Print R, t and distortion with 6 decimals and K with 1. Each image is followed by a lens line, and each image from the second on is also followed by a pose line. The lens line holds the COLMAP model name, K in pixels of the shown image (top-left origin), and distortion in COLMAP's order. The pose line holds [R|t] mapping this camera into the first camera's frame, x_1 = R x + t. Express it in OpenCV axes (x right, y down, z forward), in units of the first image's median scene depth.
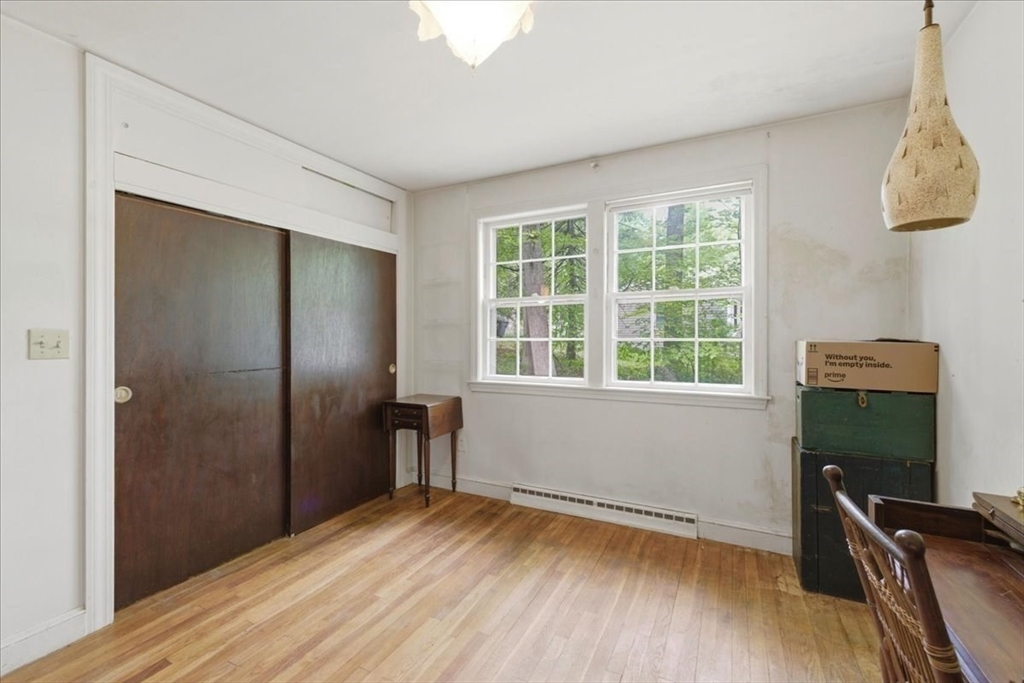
lens RADIAL K [[424.2, 0, 519.5], [0, 424.2, 339.1], [0, 0, 1]] dist [0.000708, 0.000095]
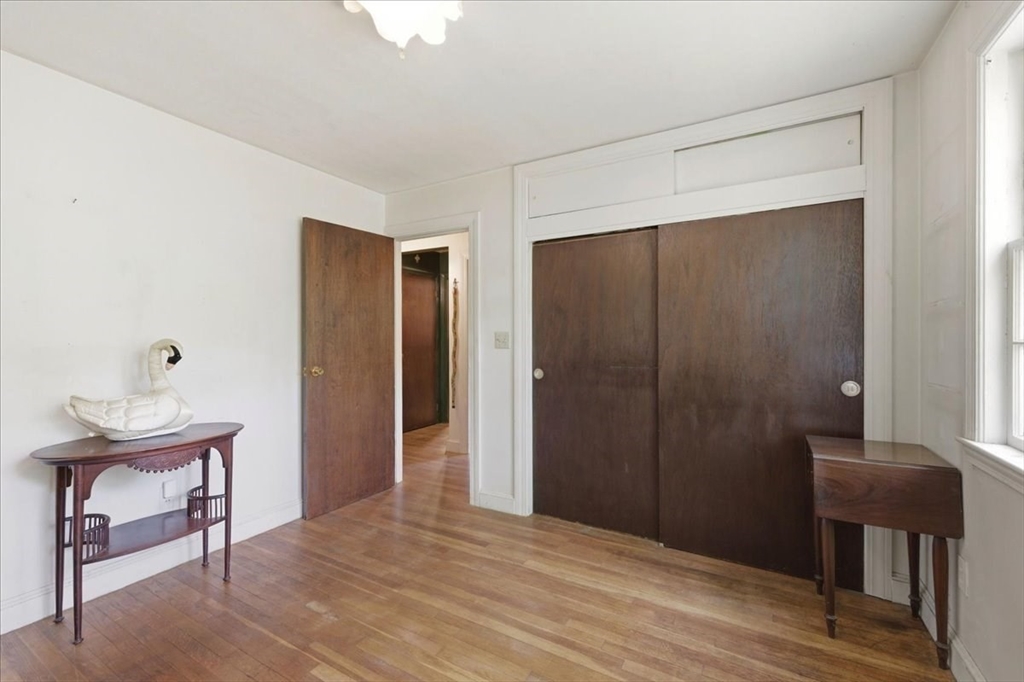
lens RADIAL K [[432.6, 0, 506.4], [0, 432.6, 339.4], [0, 0, 1]] dist [0.002302, 0.000118]
pose [[-0.058545, 0.007959, -0.998253, 0.470162], [-0.007141, 0.999939, 0.008392, -0.004344], [0.998259, 0.007620, -0.058485, 0.732676]]
